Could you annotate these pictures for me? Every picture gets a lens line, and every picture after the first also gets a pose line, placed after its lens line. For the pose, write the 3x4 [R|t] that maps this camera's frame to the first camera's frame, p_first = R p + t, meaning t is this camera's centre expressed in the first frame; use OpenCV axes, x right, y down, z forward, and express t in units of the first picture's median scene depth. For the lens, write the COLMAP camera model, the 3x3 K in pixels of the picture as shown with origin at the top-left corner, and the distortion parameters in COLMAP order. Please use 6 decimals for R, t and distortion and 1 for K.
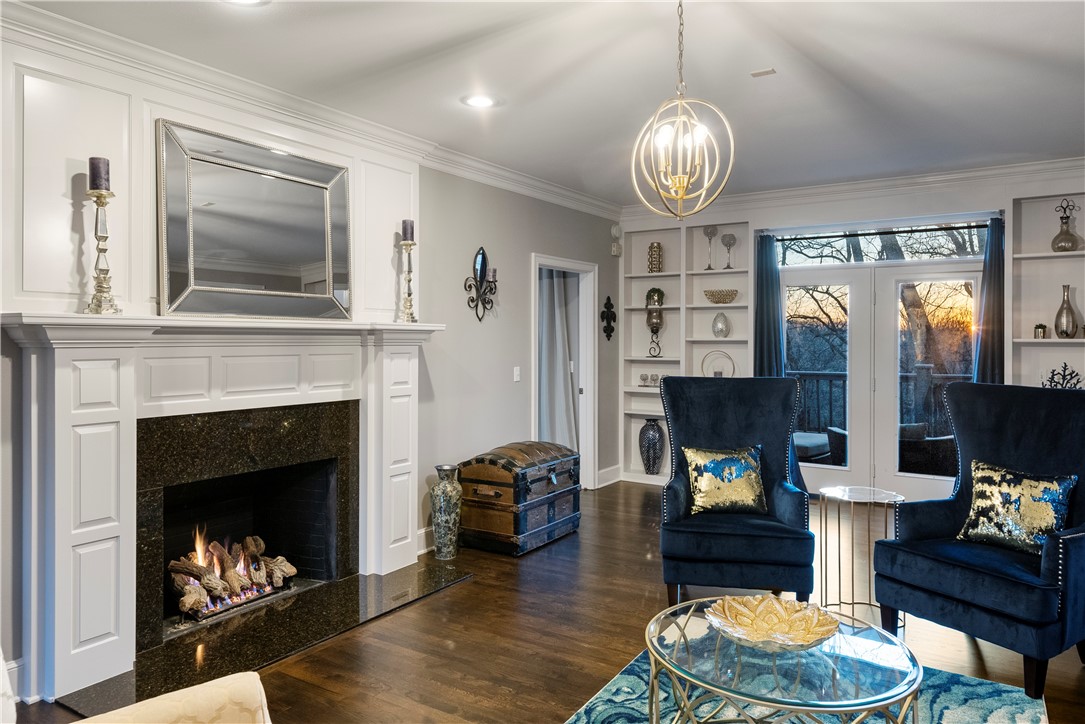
lens RADIAL K [[741.0, 0, 542.5], [0, 741.0, 362.0], [0, 0, 1]] dist [0.003916, 0.001335]
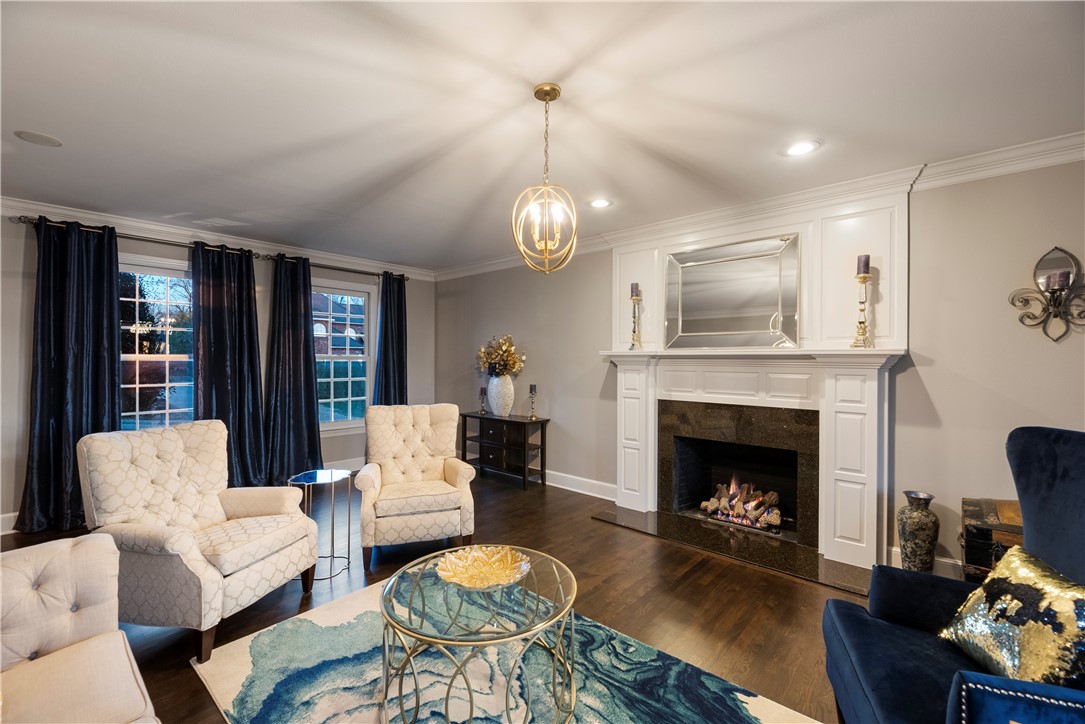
lens RADIAL K [[454.6, 0, 530.1], [0, 454.6, 361.9], [0, 0, 1]] dist [-0.000600, -0.000168]
pose [[-0.183729, 0.004600, -0.982966, 0.664038], [-0.034832, 0.999331, 0.011187, -0.026083], [0.982360, 0.036294, -0.183445, 0.723969]]
